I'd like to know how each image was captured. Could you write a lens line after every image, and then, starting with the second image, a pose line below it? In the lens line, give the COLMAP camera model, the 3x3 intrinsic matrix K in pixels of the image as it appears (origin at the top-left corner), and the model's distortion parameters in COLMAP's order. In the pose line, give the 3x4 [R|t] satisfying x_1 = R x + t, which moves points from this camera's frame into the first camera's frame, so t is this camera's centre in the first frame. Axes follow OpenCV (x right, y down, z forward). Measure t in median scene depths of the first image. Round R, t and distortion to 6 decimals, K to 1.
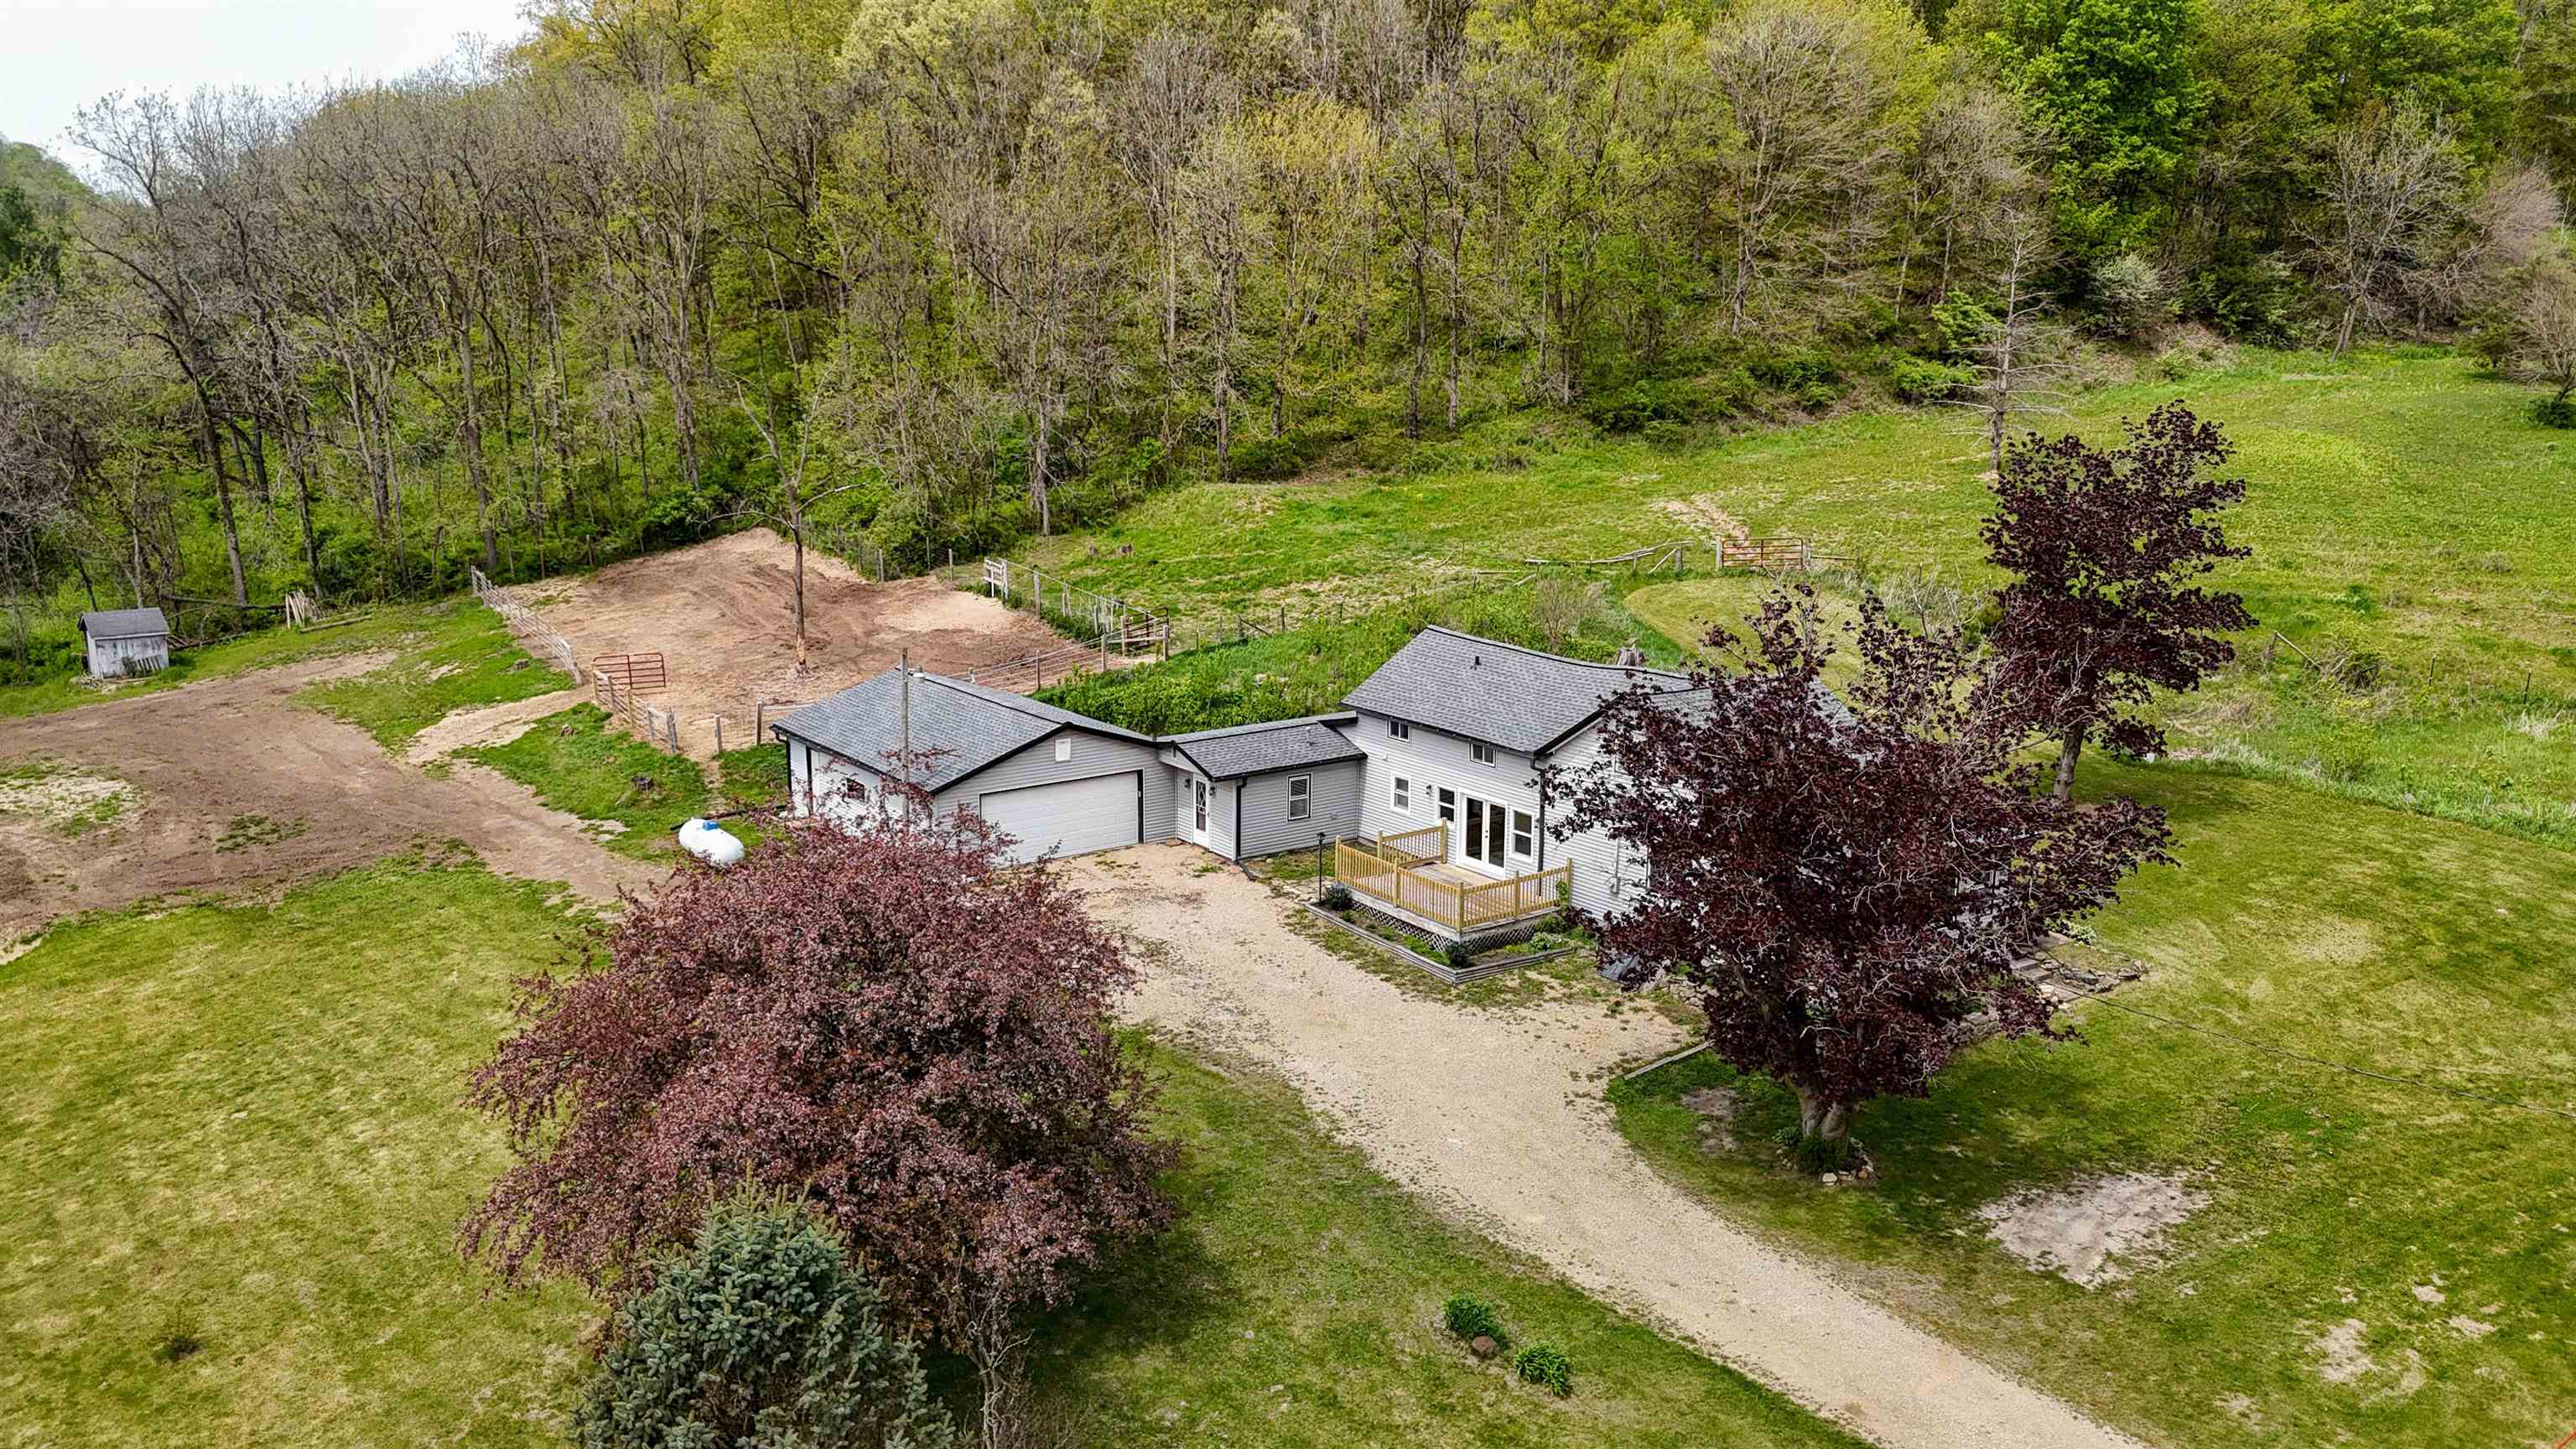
lens RADIAL K [[1881.3, 0, 1297.3], [0, 1881.3, 717.1], [0, 0, 1]] dist [0.078984, -0.077406]
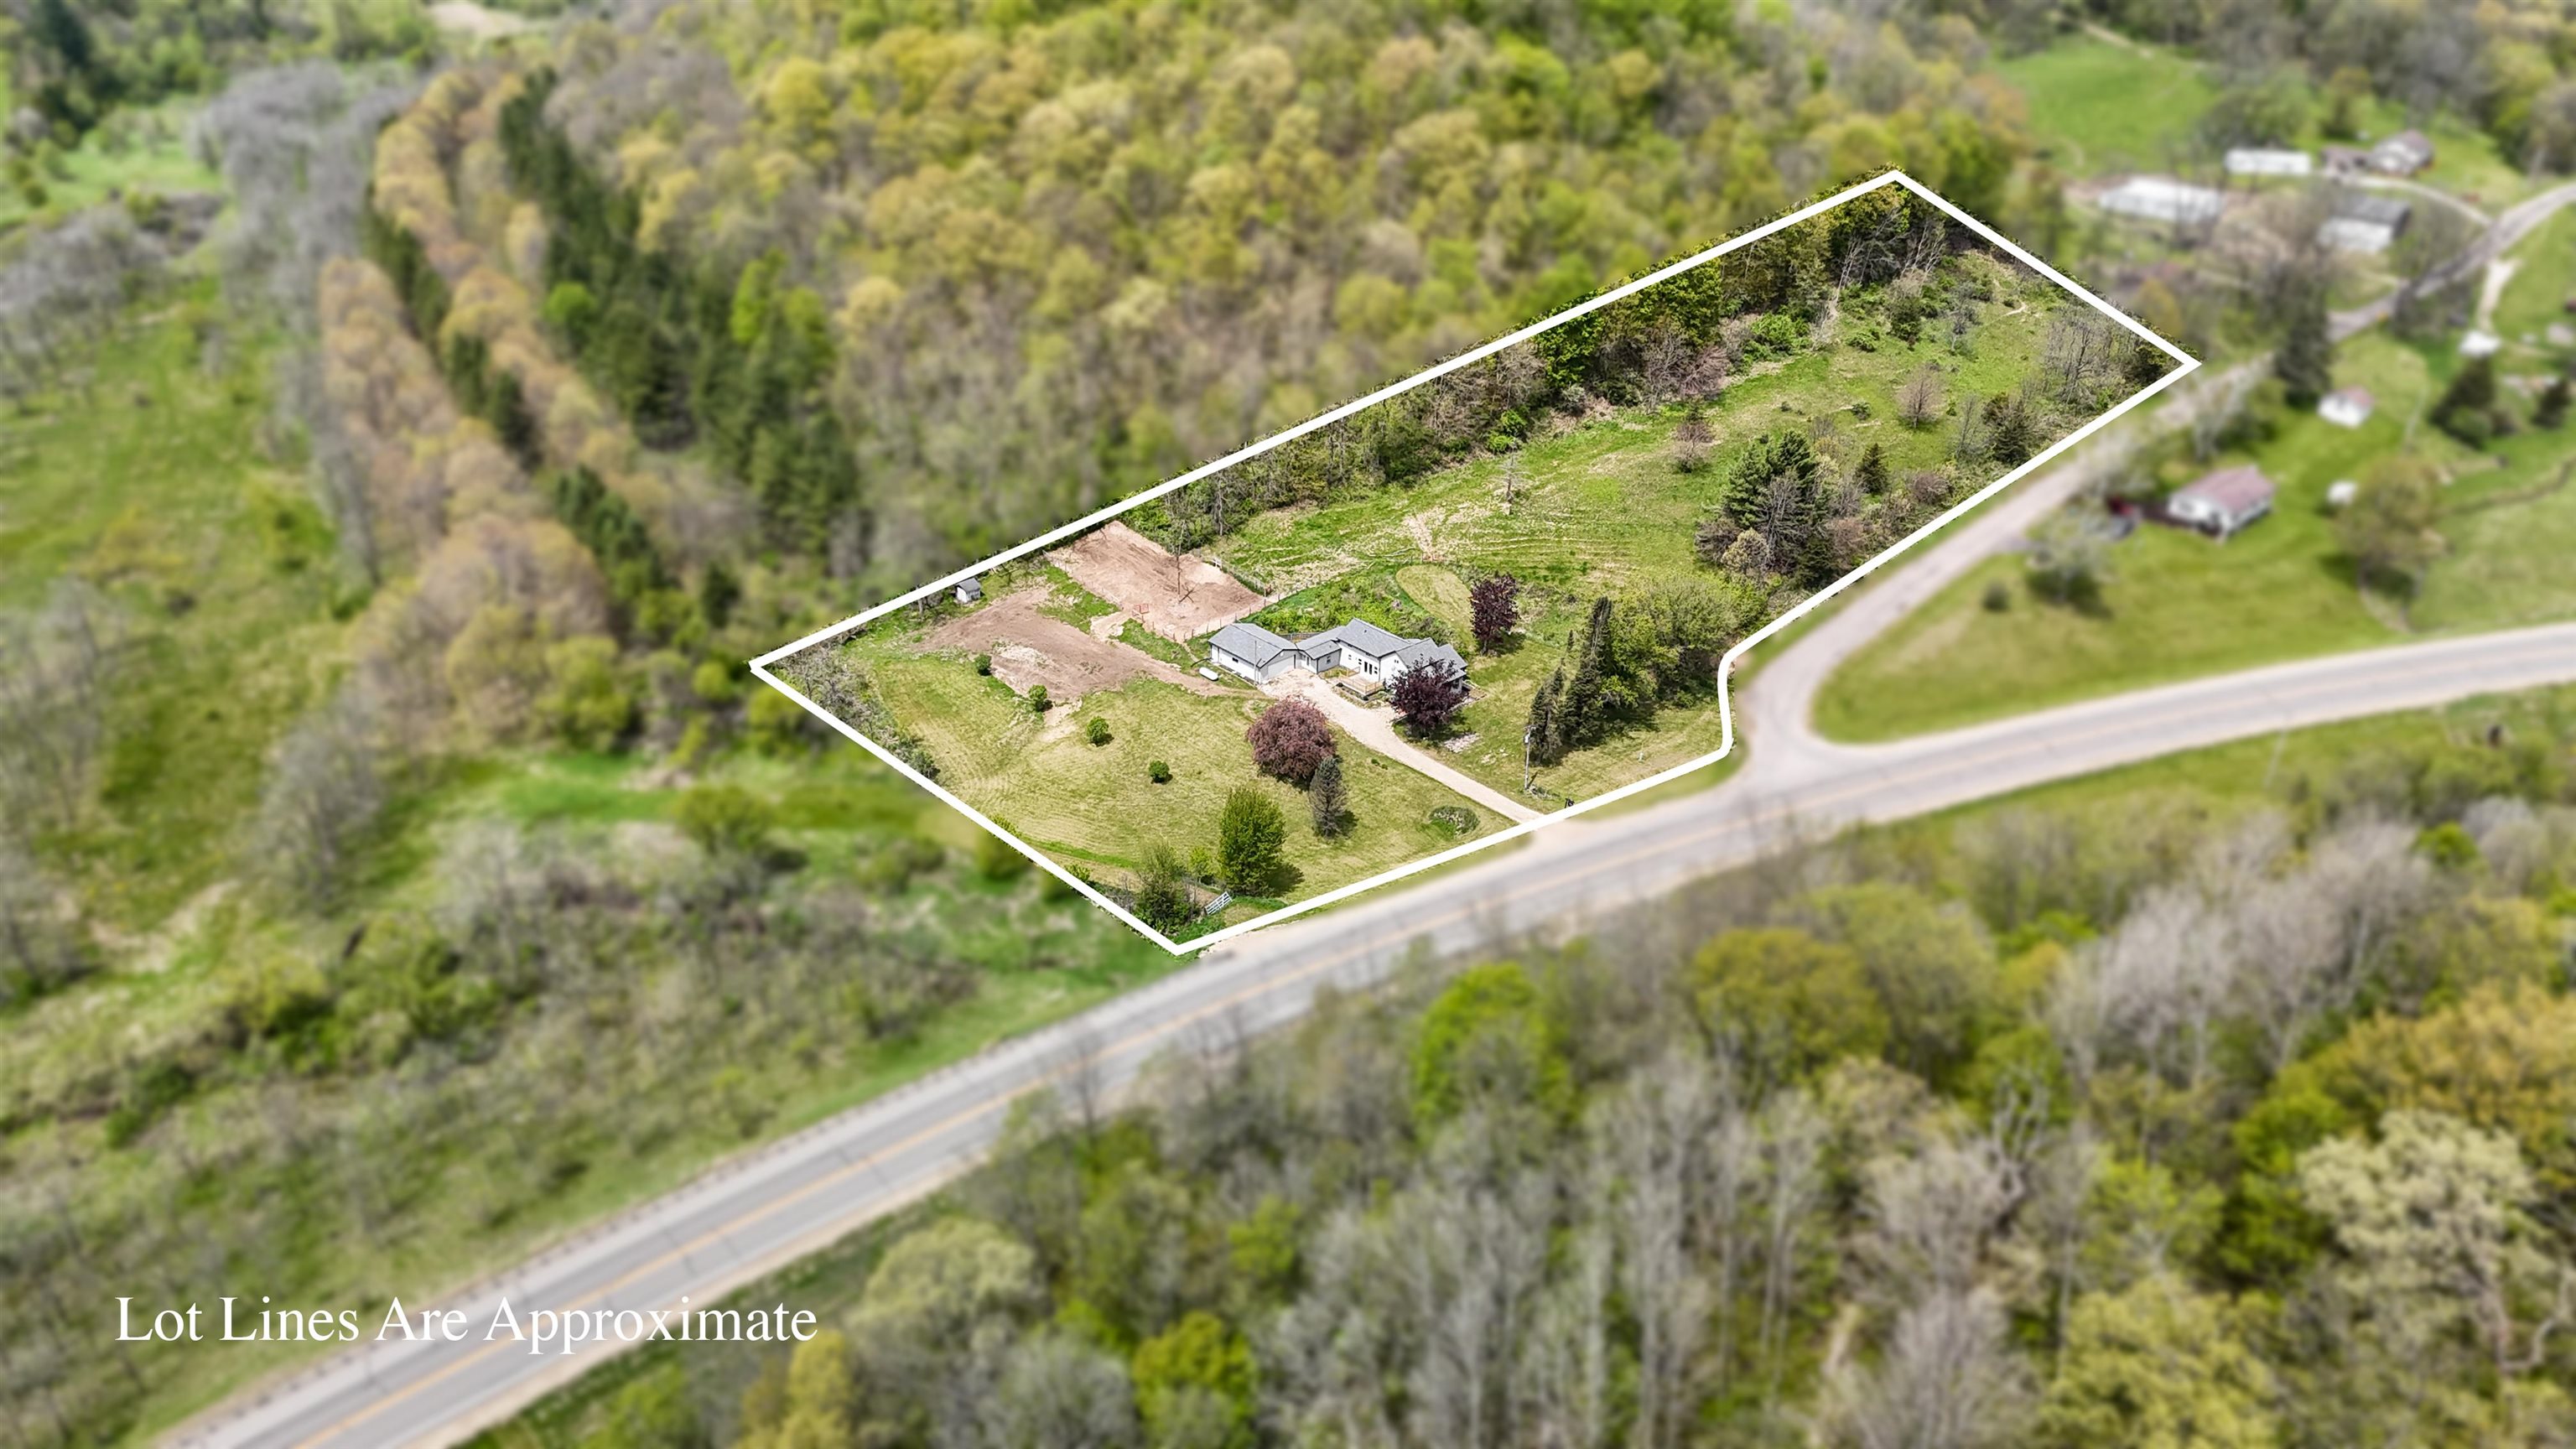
lens RADIAL K [[1871.5, 0, 1288.0], [0, 1871.5, 724.5], [0, 0, 1]] dist [0.148686, -0.293536]
pose [[0.993599, -0.048412, 0.102063, -0.601128], [0.016429, 0.955835, 0.293445, -1.206554], [-0.111761, -0.289890, 0.950512, -3.595290]]
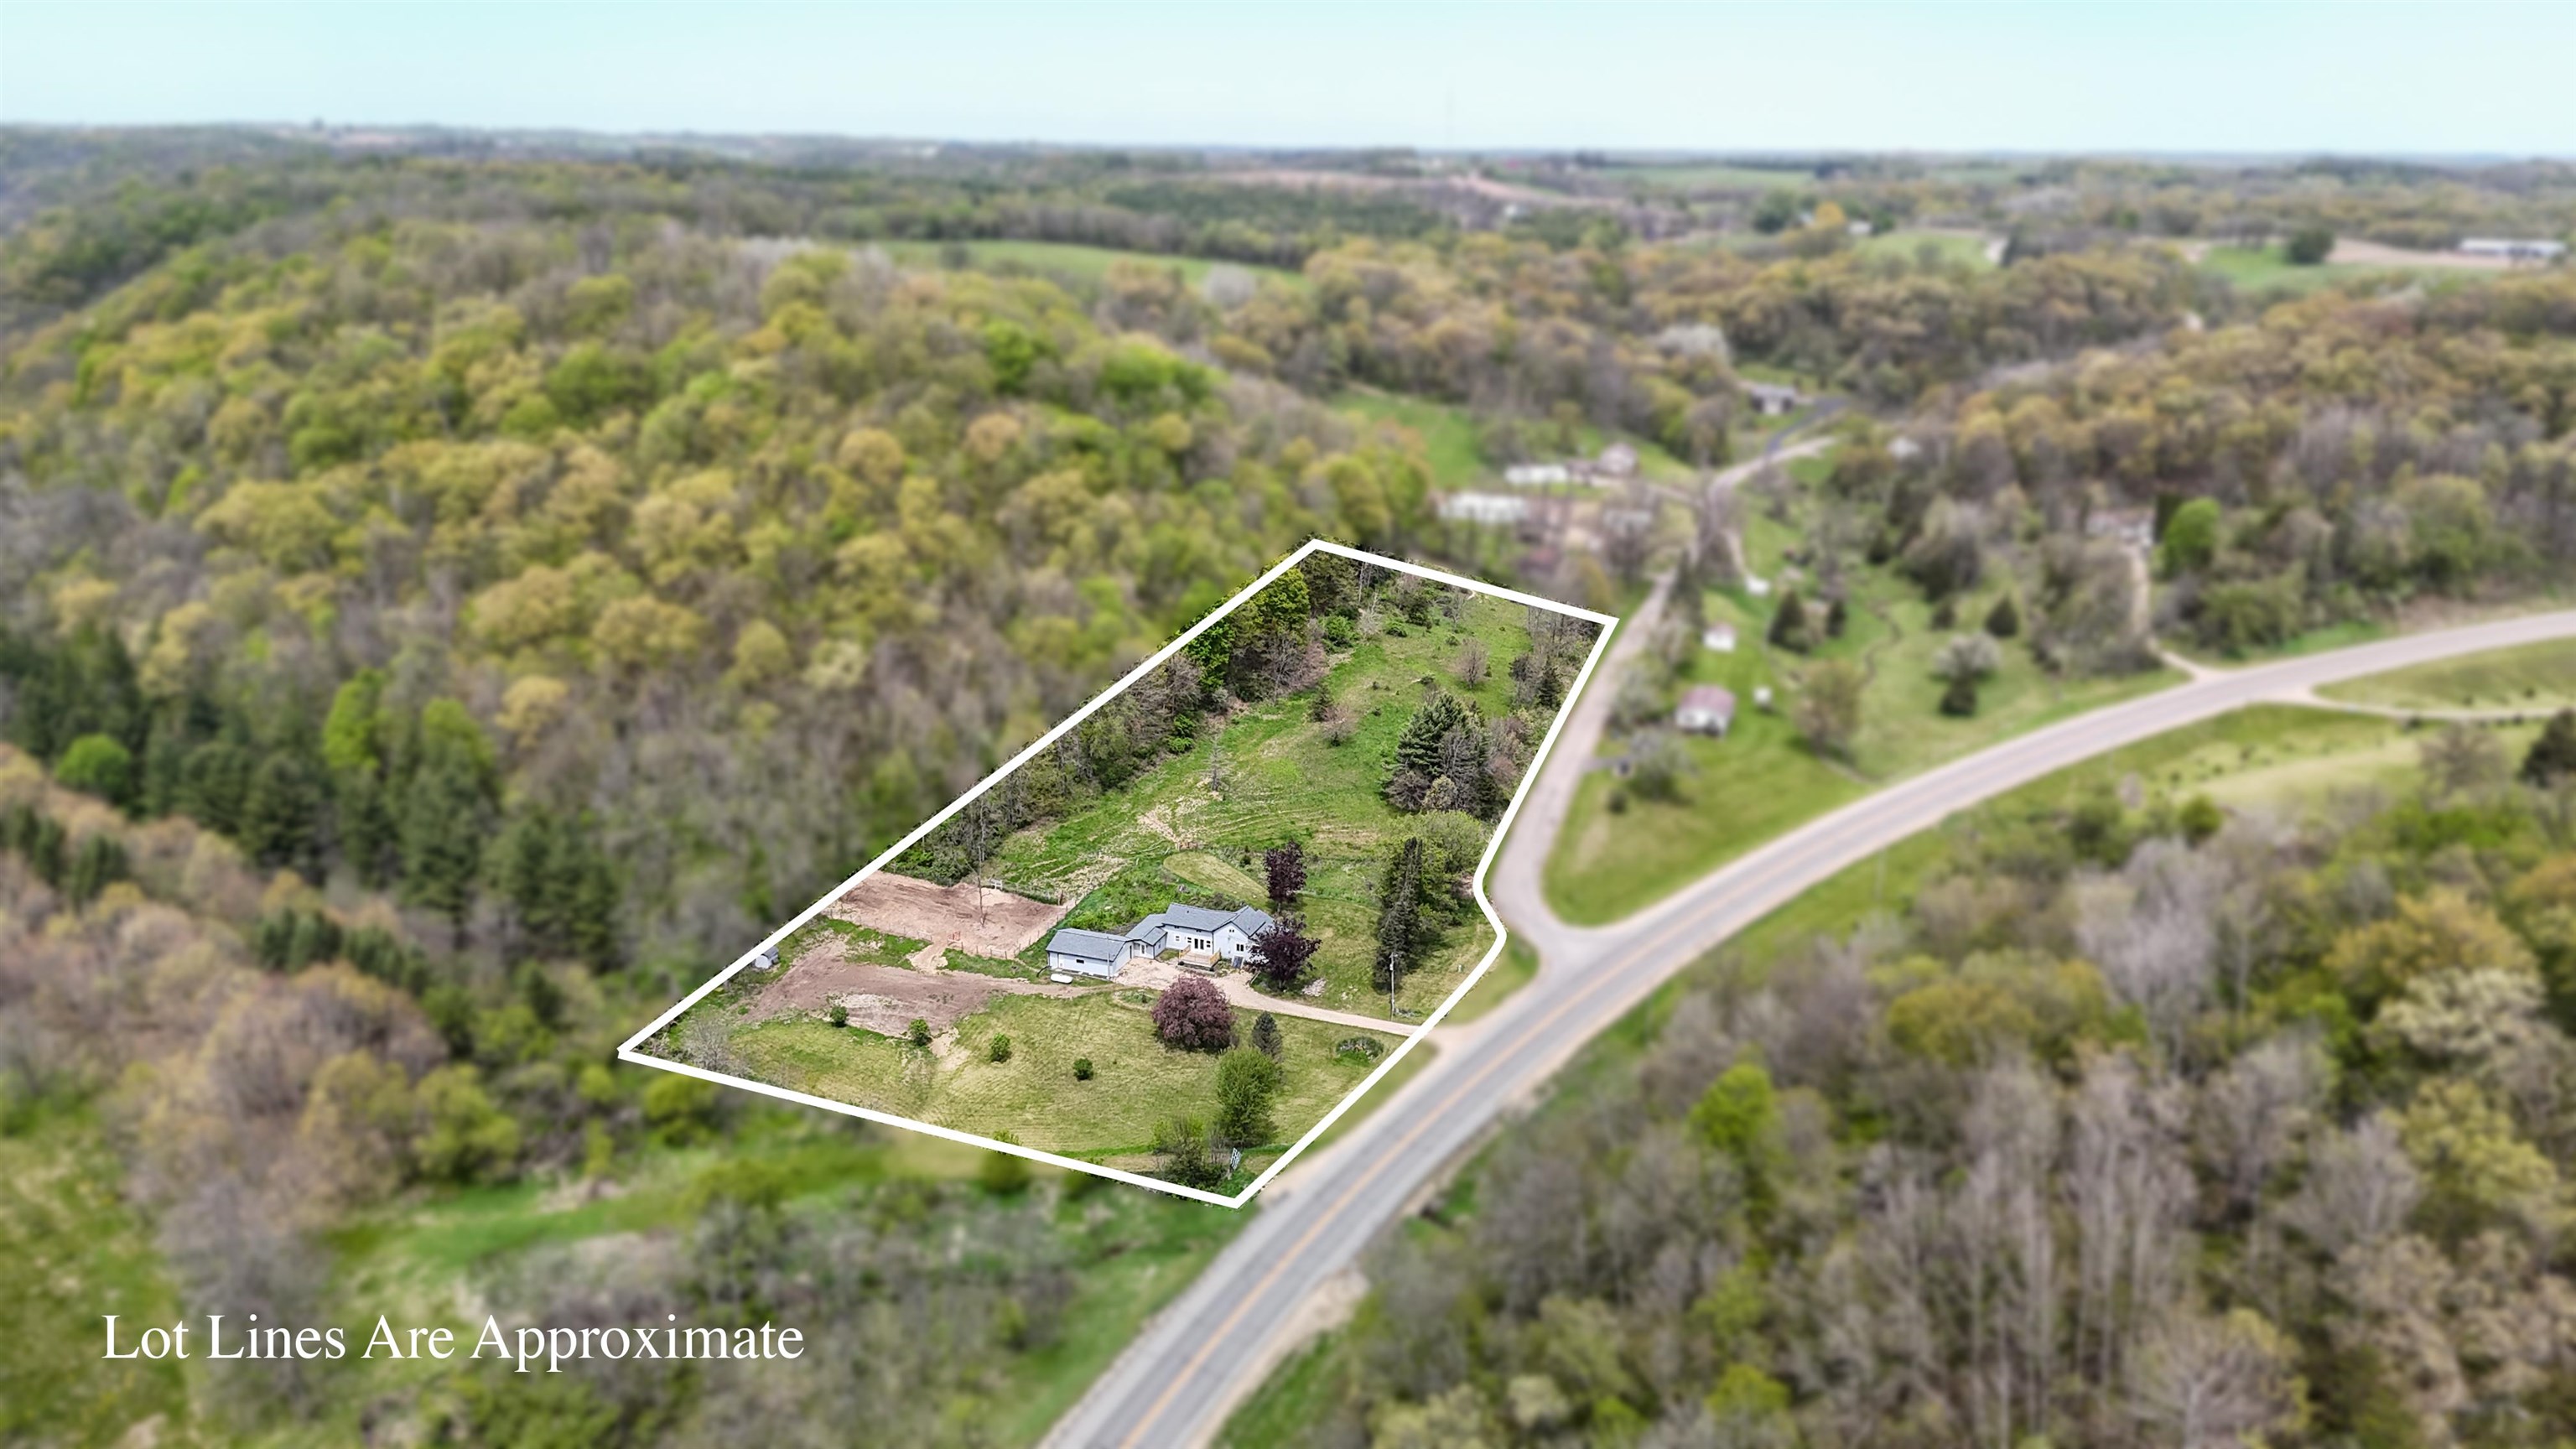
lens RADIAL K [[1871.5, 0, 1288.0], [0, 1871.5, 724.5], [0, 0, 1]] dist [0.148686, -0.293536]
pose [[0.833549, -0.159746, 0.528845, -2.364025], [0.103214, 0.985456, 0.134991, -1.225275], [-0.542718, -0.057938, 0.837914, -3.525392]]
